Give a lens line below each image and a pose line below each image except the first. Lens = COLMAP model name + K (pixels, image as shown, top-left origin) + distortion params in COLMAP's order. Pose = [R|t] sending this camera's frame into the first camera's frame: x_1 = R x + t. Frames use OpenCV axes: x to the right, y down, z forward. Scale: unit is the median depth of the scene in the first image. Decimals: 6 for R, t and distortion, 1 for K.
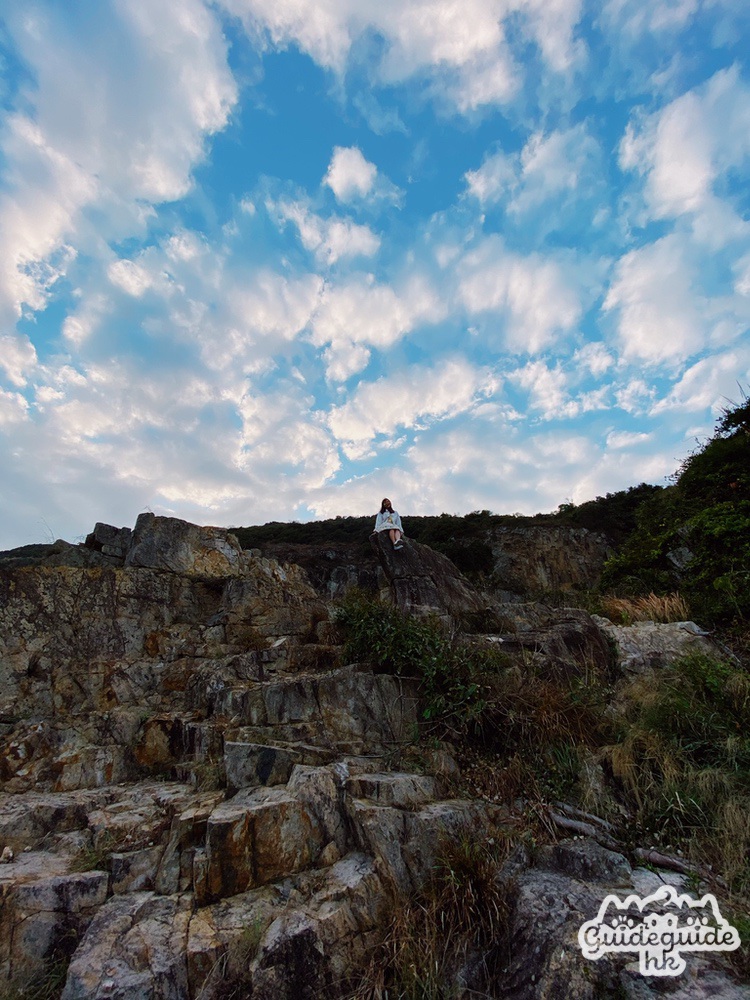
lens RADIAL K [[402.9, 0, 375.5], [0, 402.9, 499.6], [0, 0, 1]] dist [0.010600, -0.016257]
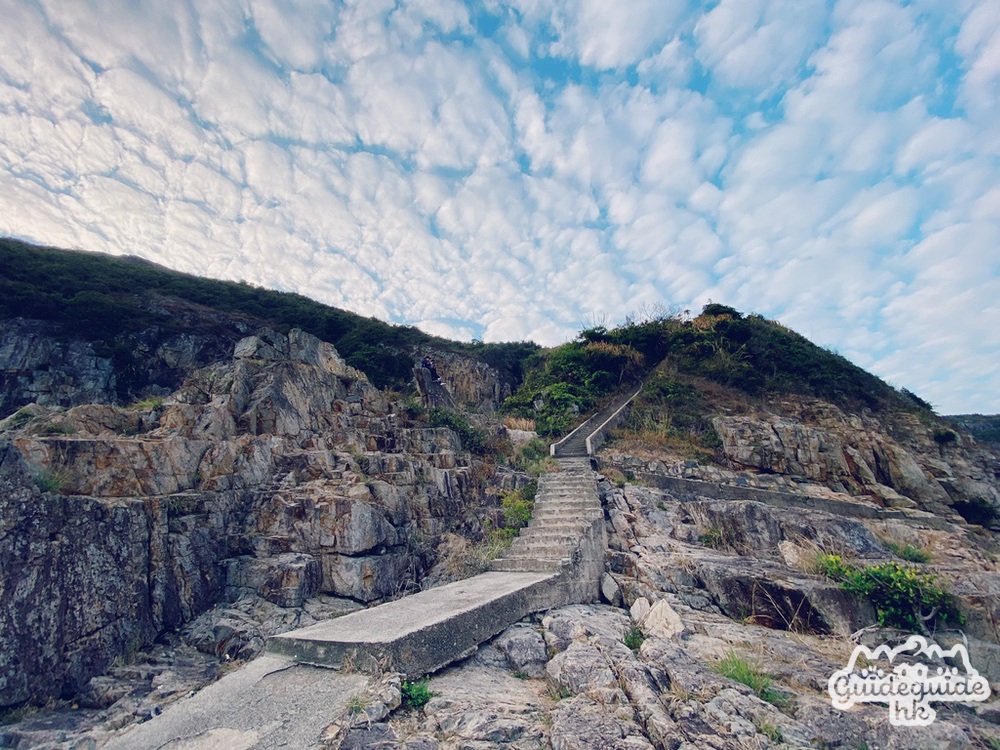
lens RADIAL K [[399.5, 0, 476.3], [0, 399.5, 370.3], [0, 0, 1]] dist [0.012640, -0.012430]
pose [[0.860849, 0.204575, 0.465926, -0.128631], [-0.282789, 0.953548, 0.103807, -0.036376], [-0.423047, -0.221121, 0.878713, -0.158181]]
